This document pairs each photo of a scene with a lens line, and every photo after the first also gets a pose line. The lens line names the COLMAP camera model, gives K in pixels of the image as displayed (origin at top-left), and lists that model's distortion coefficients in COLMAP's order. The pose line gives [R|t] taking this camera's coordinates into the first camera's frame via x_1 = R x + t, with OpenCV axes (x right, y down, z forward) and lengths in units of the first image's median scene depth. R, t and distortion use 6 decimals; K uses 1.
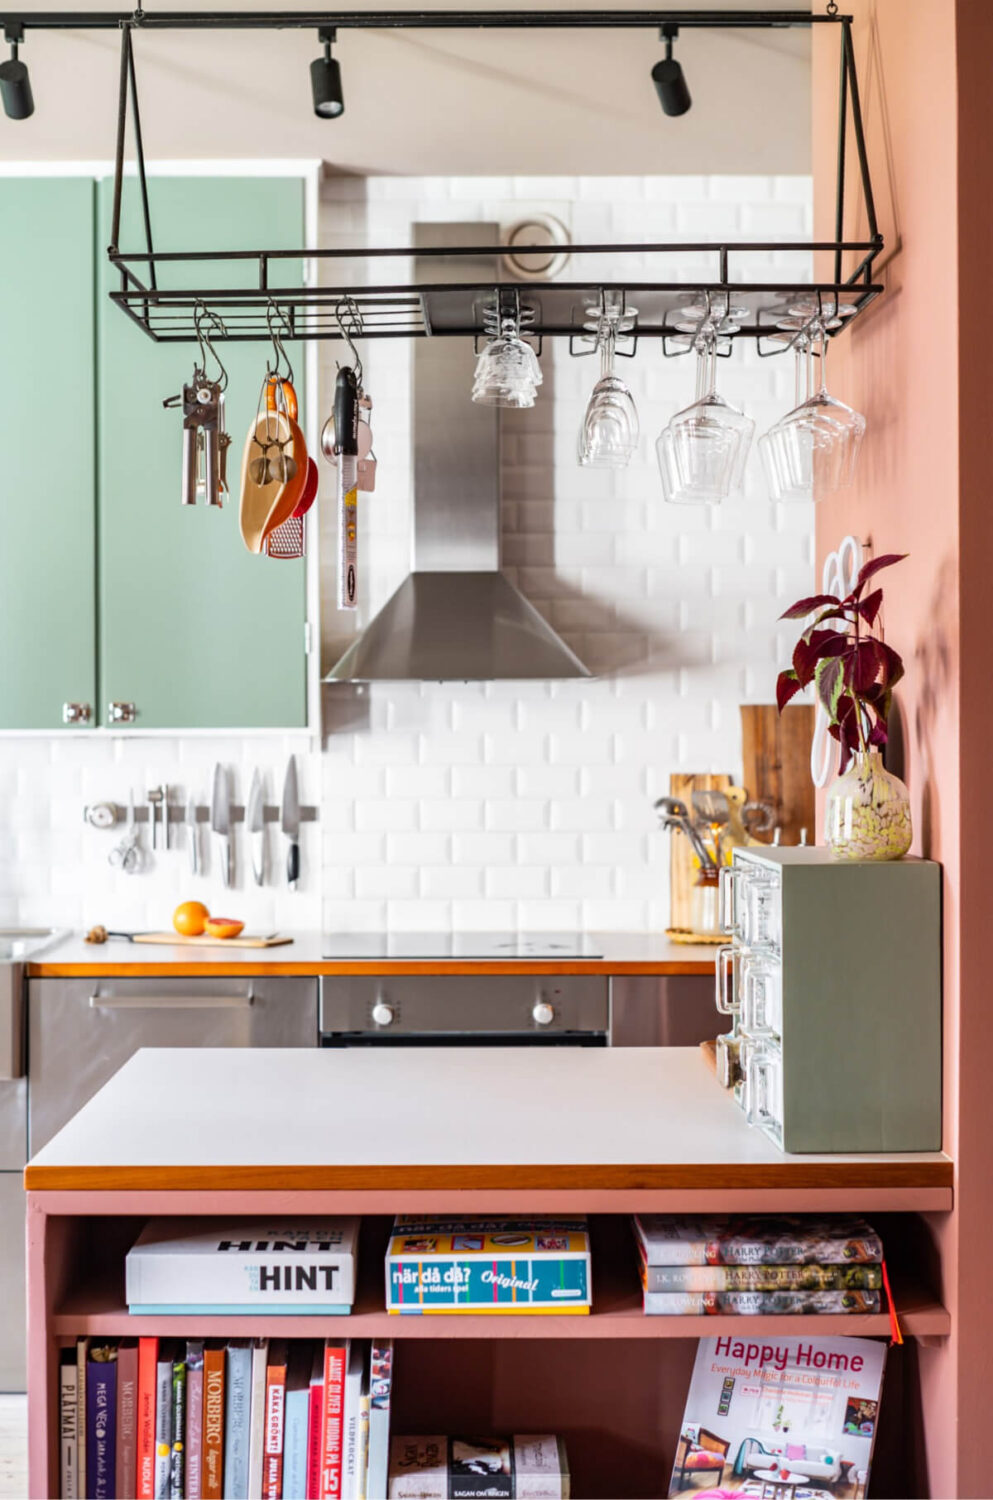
lens RADIAL K [[2218.5, 0, 491.9], [0, 2218.5, 695.5], [0, 0, 1]] dist [-0.022510, 0.039207]
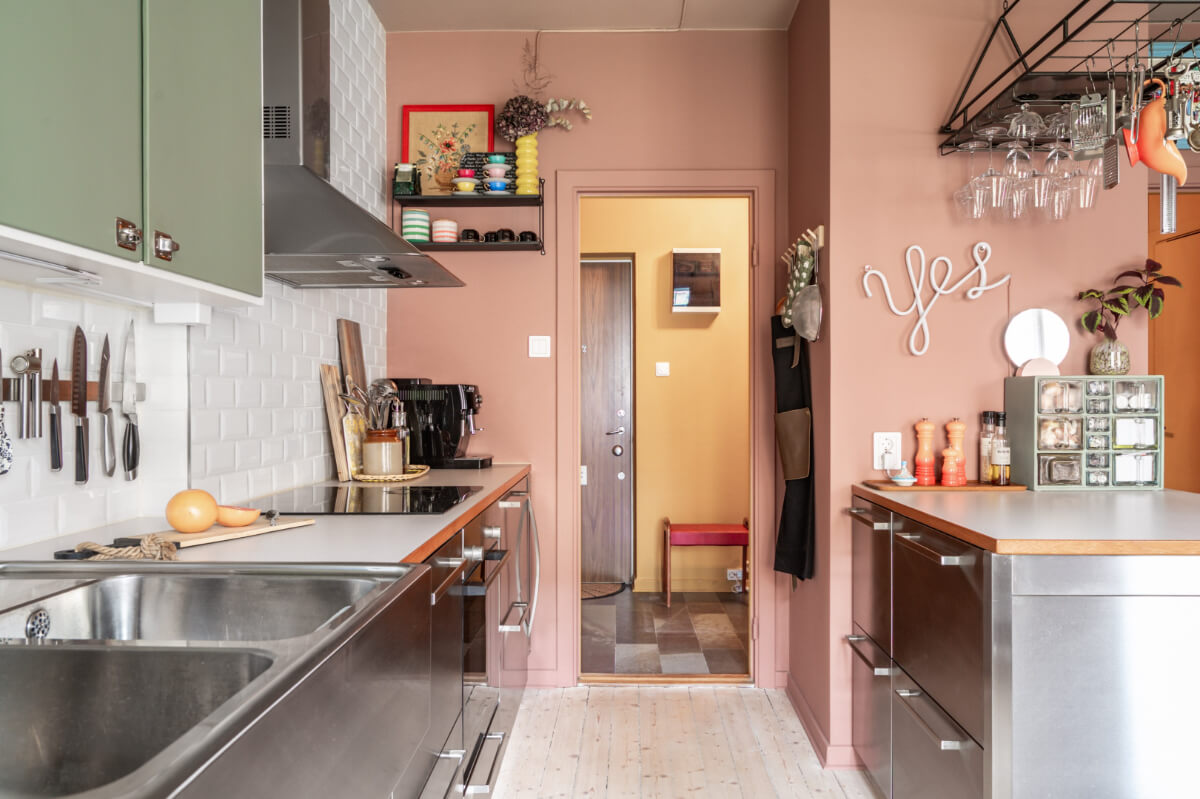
lens RADIAL K [[837.0, 0, 600.0], [0, 837.0, 399.5], [0, 0, 1]] dist [-0.000522, 0.002562]
pose [[0.023925, 0.000290, 0.999714, -0.444506], [-0.007969, 0.999968, -0.000100, 0.057698], [-0.999682, -0.007964, 0.023926, 0.851928]]
